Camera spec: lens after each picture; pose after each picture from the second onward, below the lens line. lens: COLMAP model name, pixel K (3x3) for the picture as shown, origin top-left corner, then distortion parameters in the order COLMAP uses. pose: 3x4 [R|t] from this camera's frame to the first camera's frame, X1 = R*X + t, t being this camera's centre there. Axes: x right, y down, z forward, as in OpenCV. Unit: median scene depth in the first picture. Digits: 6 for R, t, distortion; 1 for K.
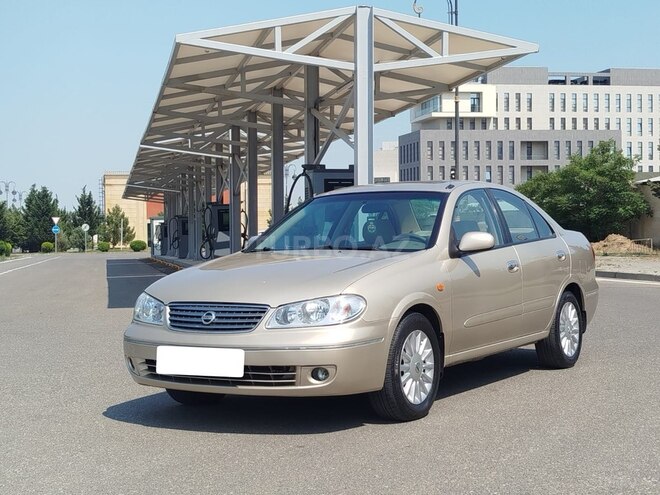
lens RADIAL K [[1043.2, 0, 329.8], [0, 1043.2, 248.4], [0, 0, 1]] dist [0.056639, 0.000000]
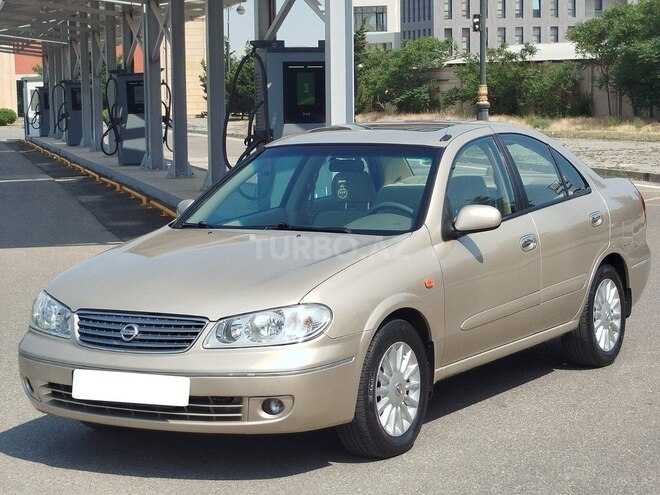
lens RADIAL K [[1582.3, 0, 334.0], [0, 1582.3, 246.6], [0, 0, 1]] dist [0.037209, 0.000000]
pose [[0.999698, -0.005234, 0.024030, 0.007338], [0.003225, 0.996553, 0.082898, -0.083977], [-0.024381, -0.082795, 0.996268, -0.155872]]
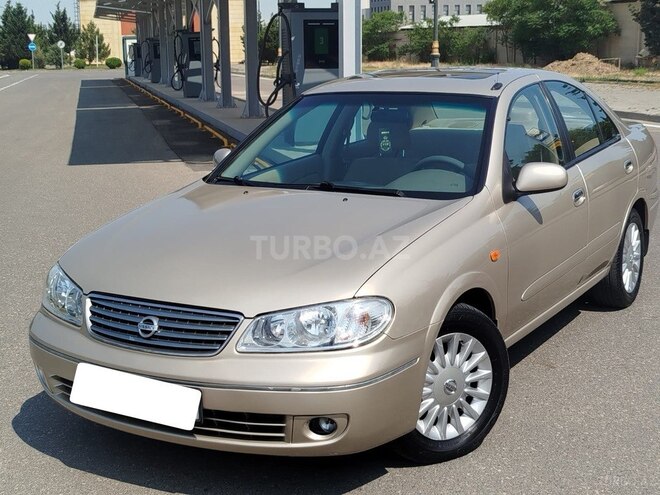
lens RADIAL K [[996.2, 0, 324.5], [0, 996.2, 248.1], [0, 0, 1]] dist [-0.012158, 0.000000]
pose [[0.999749, -0.005822, 0.021649, -0.018072], [0.001746, 0.982976, 0.183728, -0.083354], [-0.022350, -0.183644, 0.982739, 0.355927]]
